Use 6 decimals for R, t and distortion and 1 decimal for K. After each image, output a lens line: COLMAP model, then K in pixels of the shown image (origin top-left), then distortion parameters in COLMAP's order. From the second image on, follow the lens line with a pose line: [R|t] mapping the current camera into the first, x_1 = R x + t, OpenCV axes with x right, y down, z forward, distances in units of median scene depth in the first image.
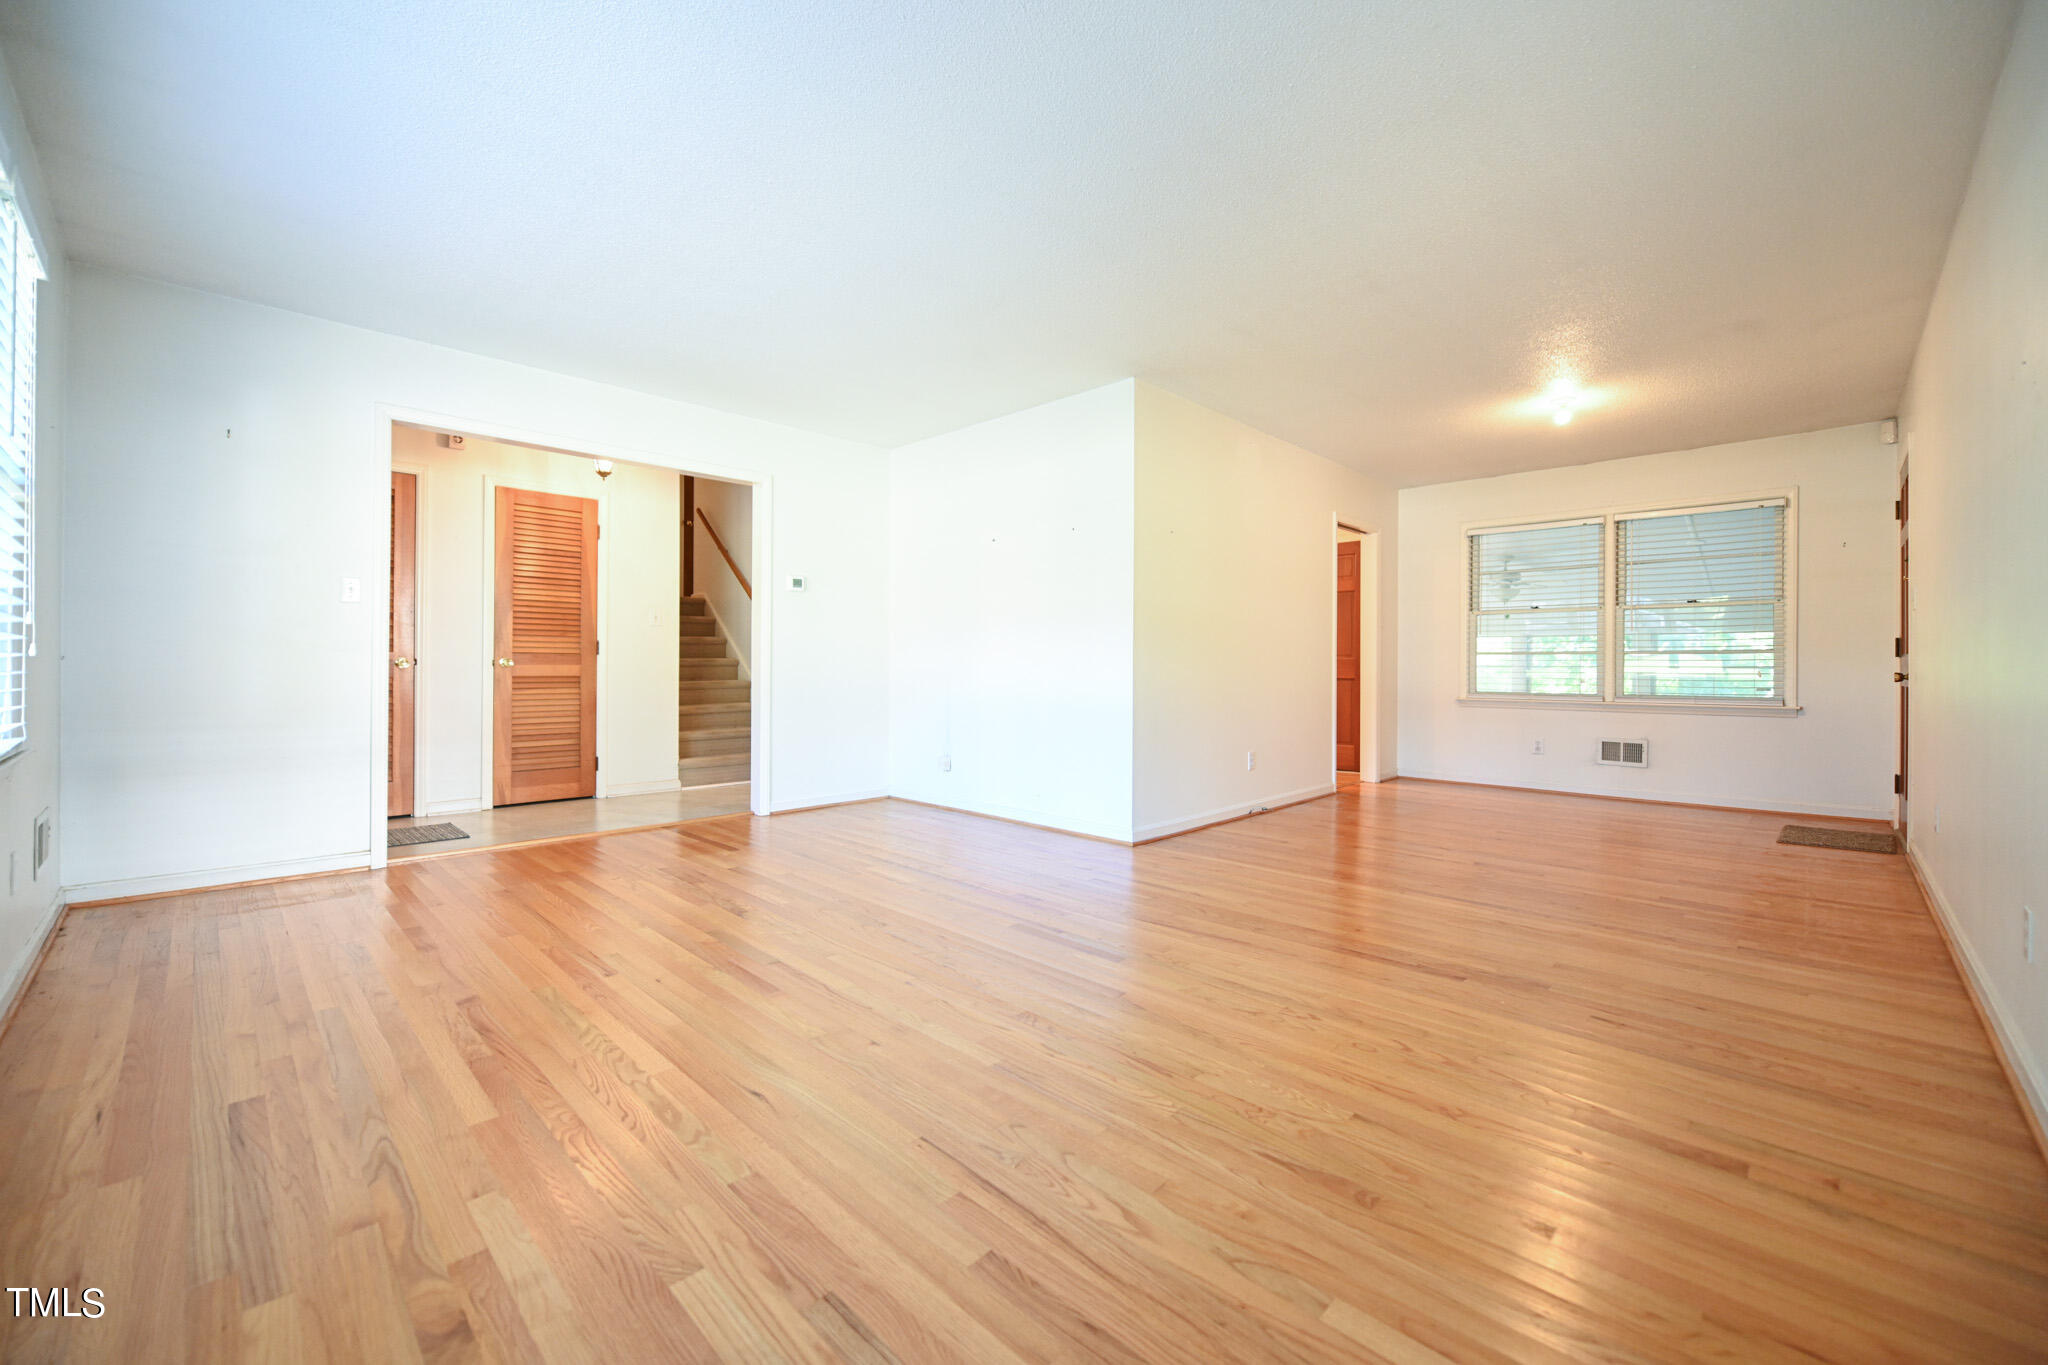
lens RADIAL K [[813.0, 0, 1026.8], [0, 813.0, 668.9], [0, 0, 1]] dist [0.000227, -0.000009]
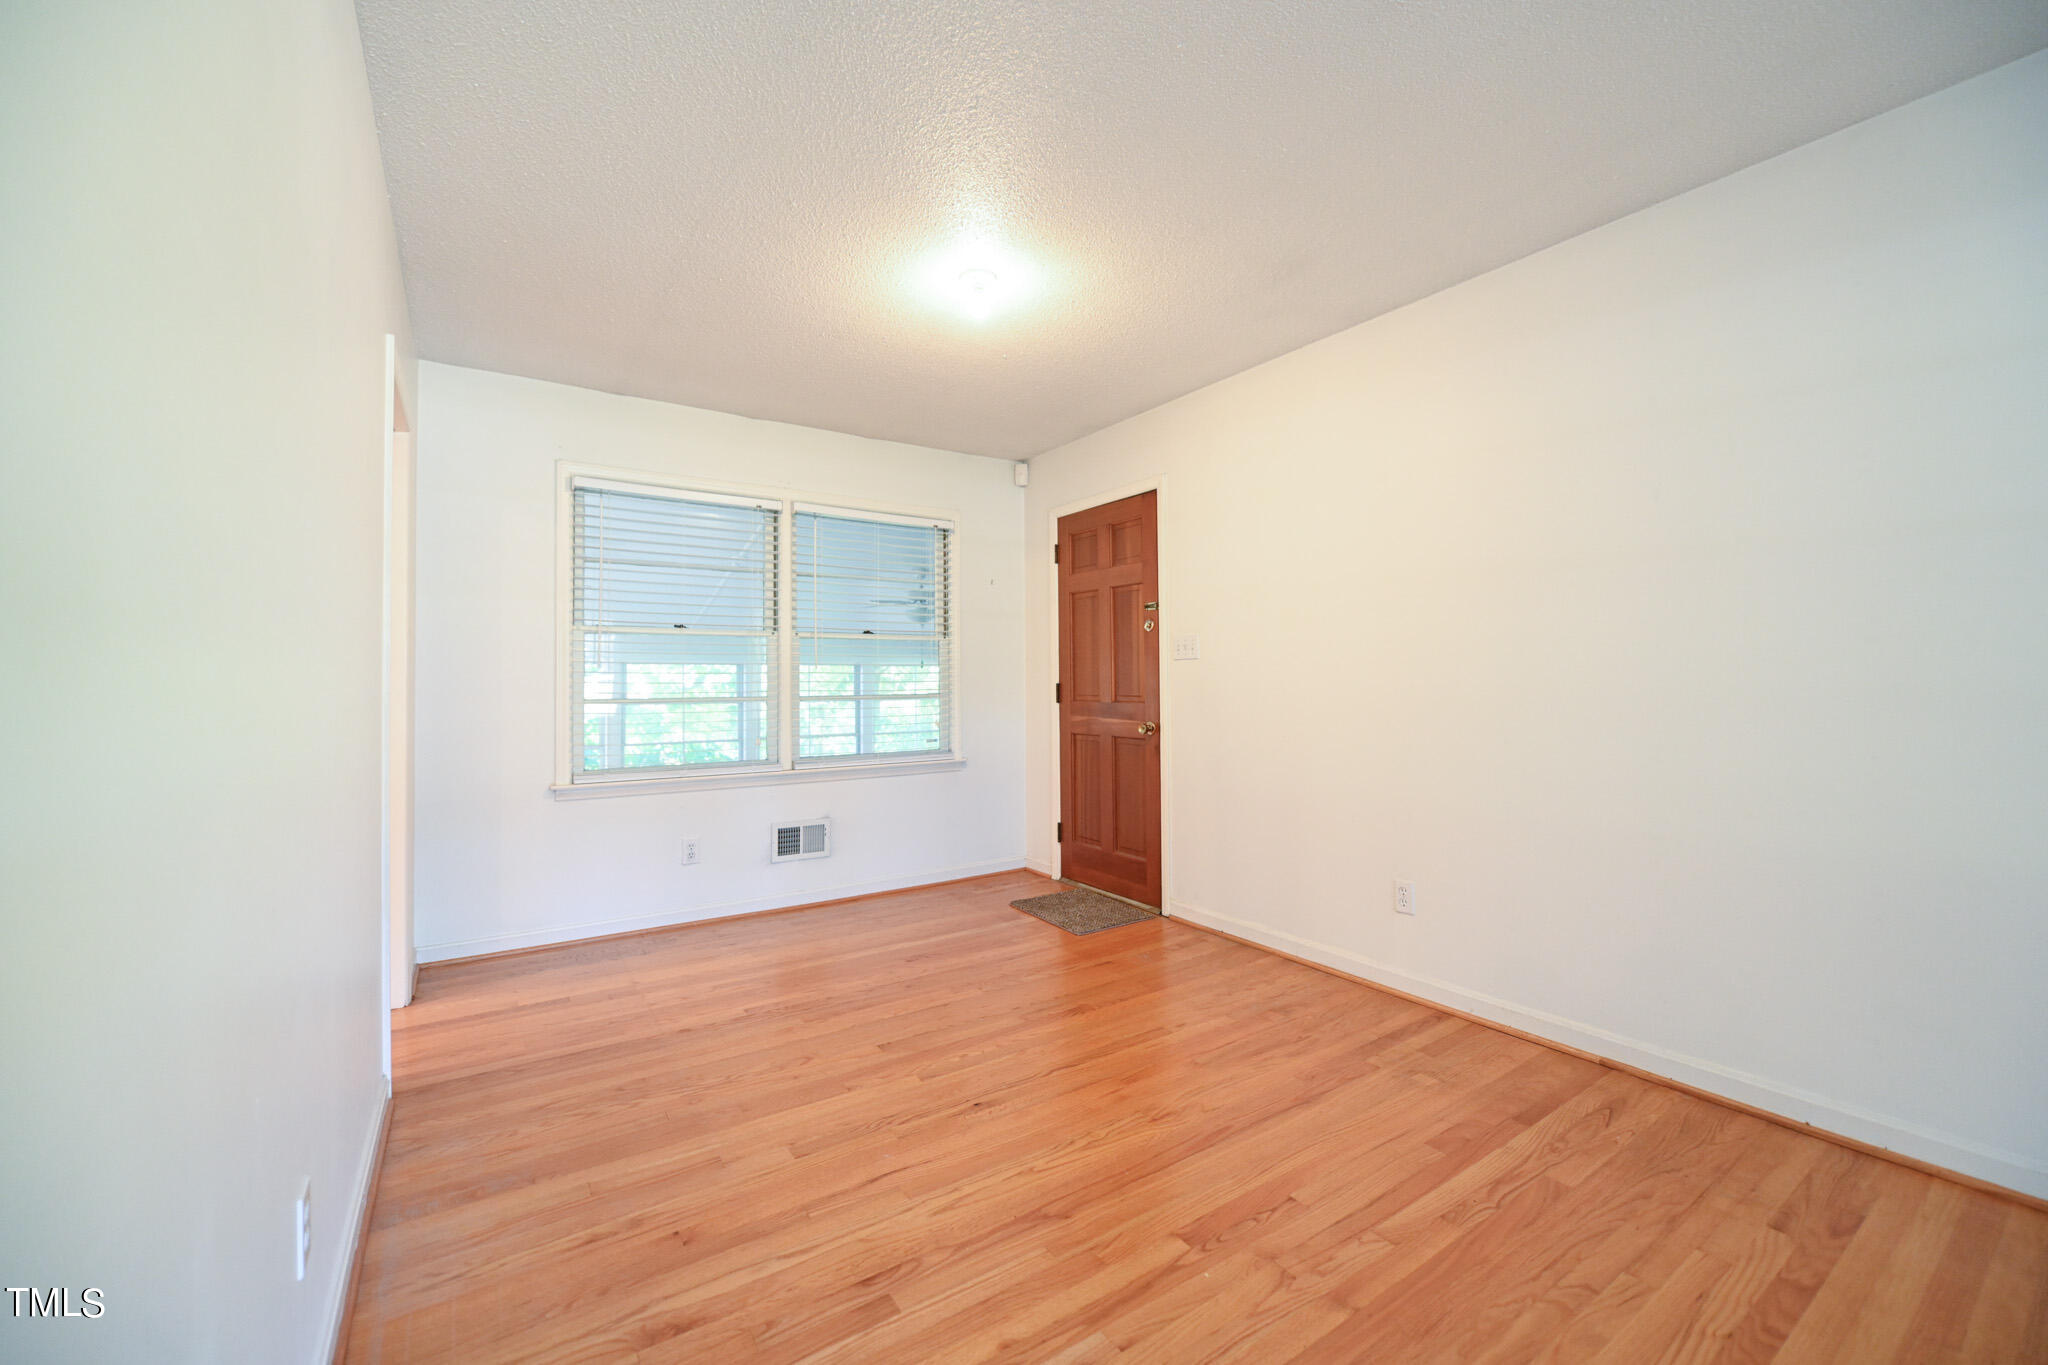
lens RADIAL K [[813.0, 0, 1026.8], [0, 813.0, 668.9], [0, 0, 1]] dist [0.000227, -0.000009]
pose [[0.197809, 0.009820, 0.980191, 0.079298], [0.008107, 0.999899, -0.011654, -0.036109], [-0.980207, 0.010251, 0.197710, 0.670063]]
